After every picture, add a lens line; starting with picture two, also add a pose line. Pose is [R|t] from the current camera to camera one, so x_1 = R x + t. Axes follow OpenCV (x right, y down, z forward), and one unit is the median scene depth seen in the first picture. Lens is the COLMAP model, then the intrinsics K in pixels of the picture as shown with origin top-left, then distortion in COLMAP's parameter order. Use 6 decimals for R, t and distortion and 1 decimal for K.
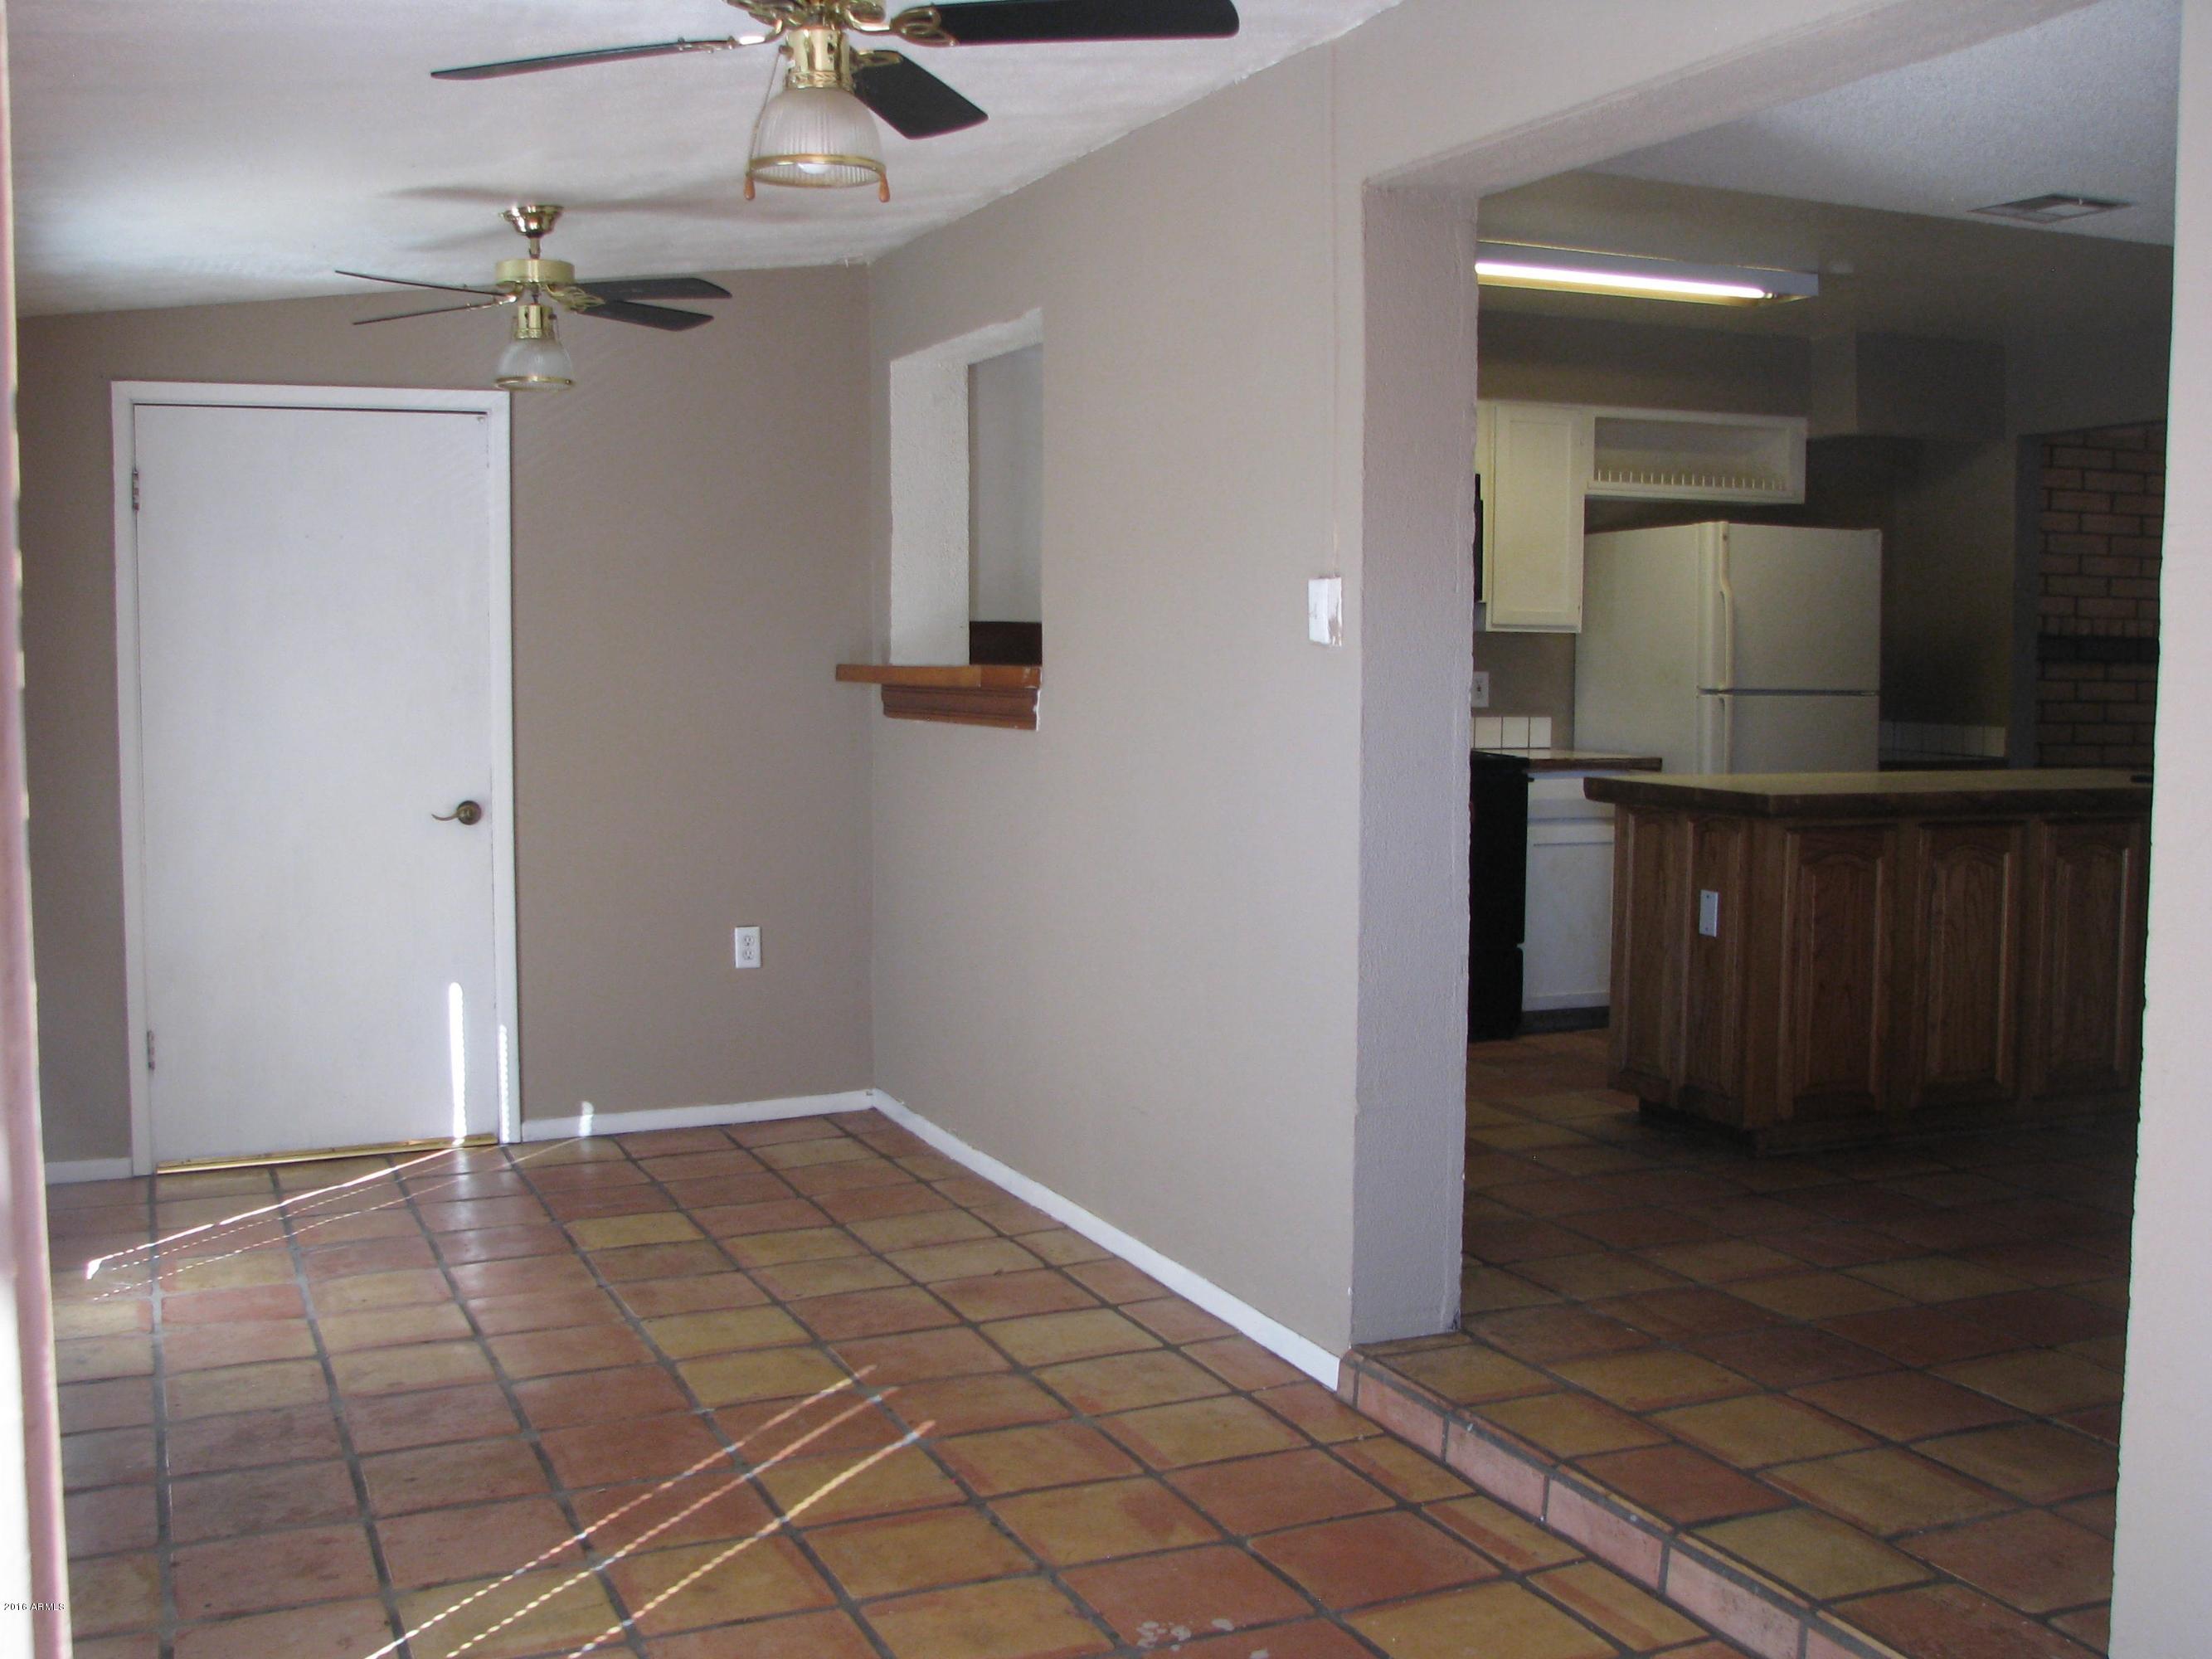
lens RADIAL K [[2402.1, 0, 1141.3], [0, 2402.1, 859.3], [0, 0, 1]] dist [-0.203848, 0.287057]
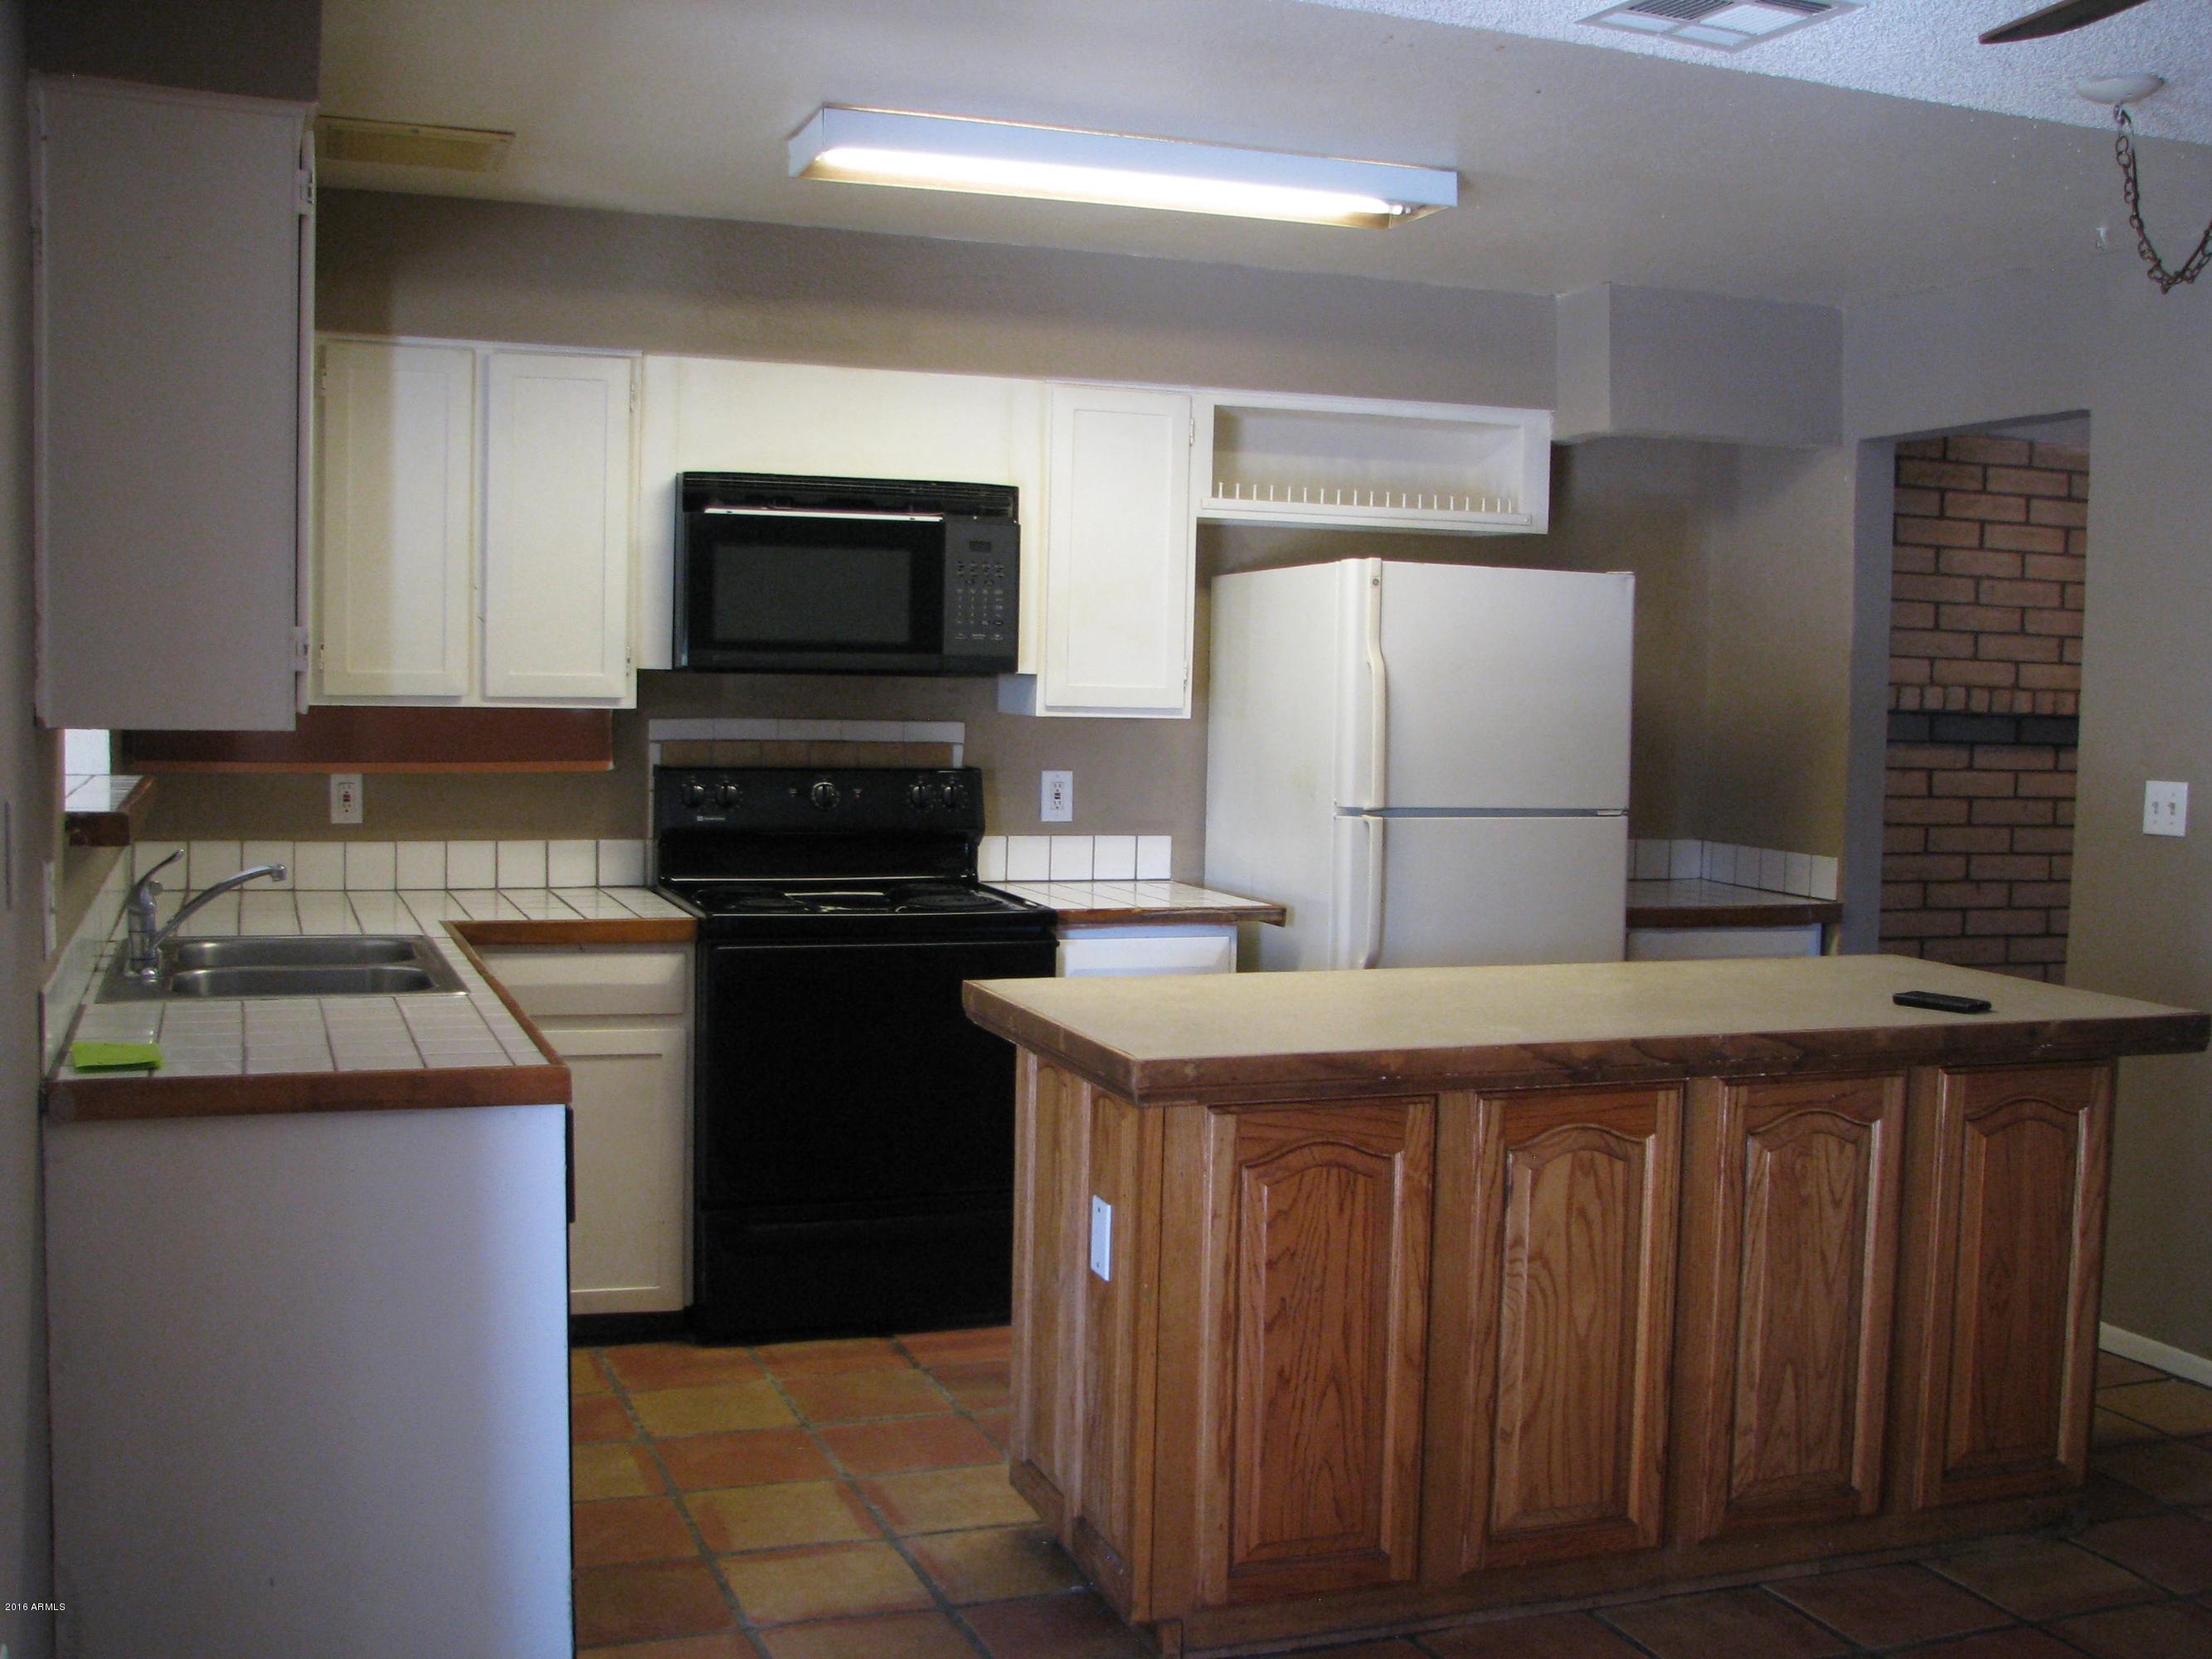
lens RADIAL K [[2402.1, 0, 1141.3], [0, 2402.1, 859.3], [0, 0, 1]] dist [-0.203848, 0.287057]
pose [[0.999202, 0.018159, -0.035582, 0.243146], [-0.018602, 0.999753, -0.012159, -0.056563], [0.035352, 0.012811, 0.999293, 0.379471]]
